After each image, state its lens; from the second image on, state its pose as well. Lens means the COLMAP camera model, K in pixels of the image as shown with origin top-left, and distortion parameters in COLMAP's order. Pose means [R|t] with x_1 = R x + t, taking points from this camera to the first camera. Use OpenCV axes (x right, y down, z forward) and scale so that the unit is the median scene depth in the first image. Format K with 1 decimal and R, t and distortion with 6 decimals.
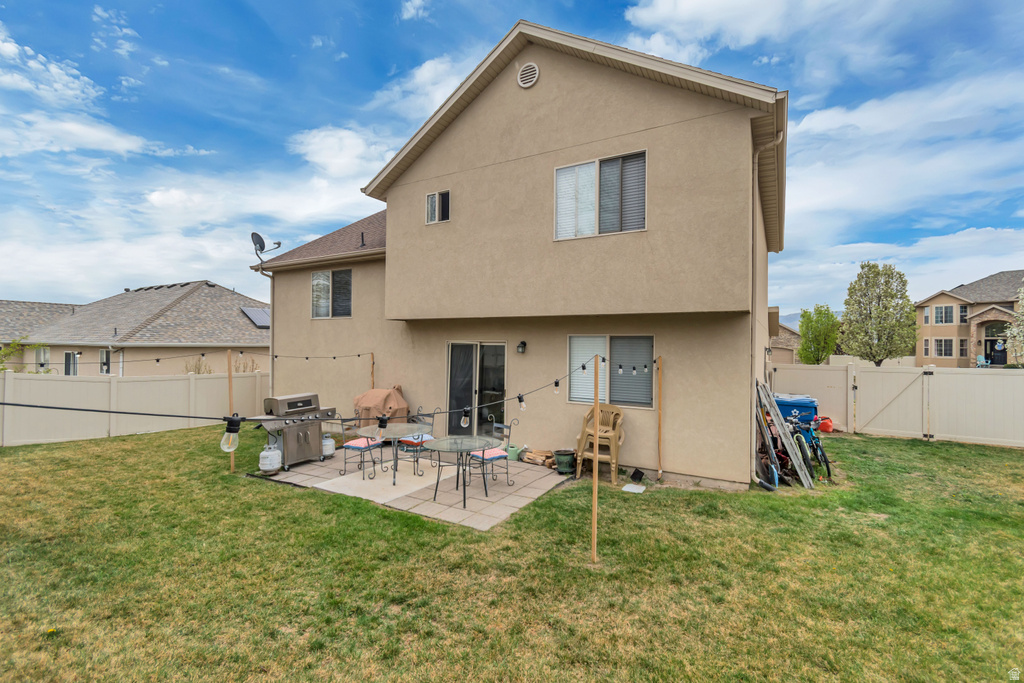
lens RADIAL K [[452.5, 0, 495.8], [0, 452.5, 338.3], [0, 0, 1]] dist [0.011791, 0.001440]
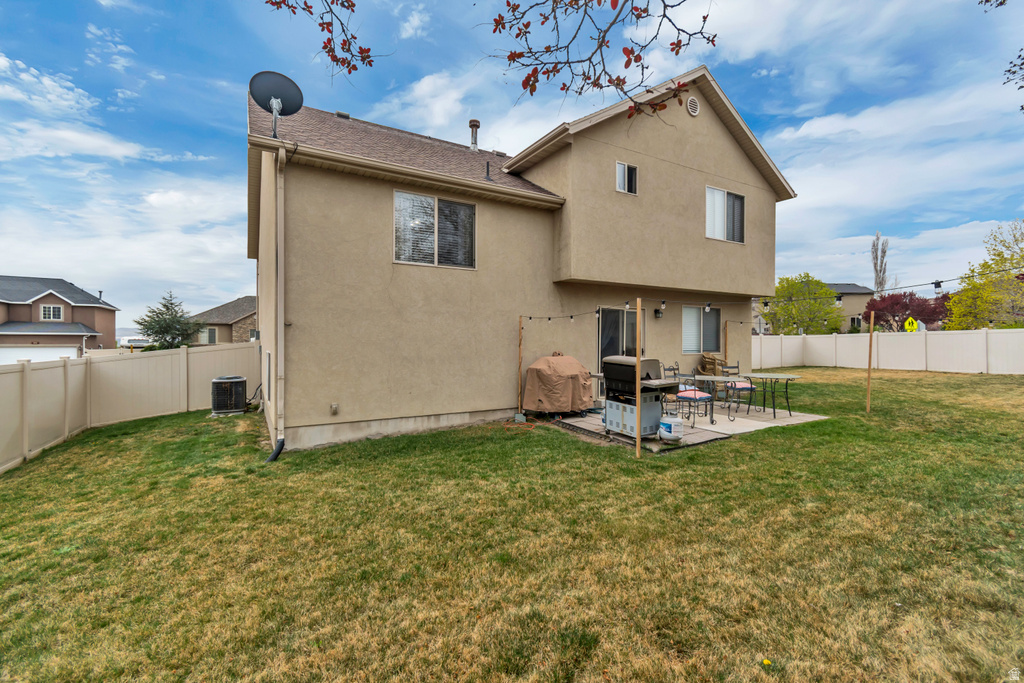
lens RADIAL K [[452.5, 0, 508.9], [0, 452.5, 341.3], [0, 0, 1]] dist [0.011791, 0.001440]
pose [[0.479567, -0.006546, 0.877481, -1.360970], [-0.007063, 0.999911, 0.011319, 0.093720], [-0.877477, -0.011626, 0.479478, 0.832635]]
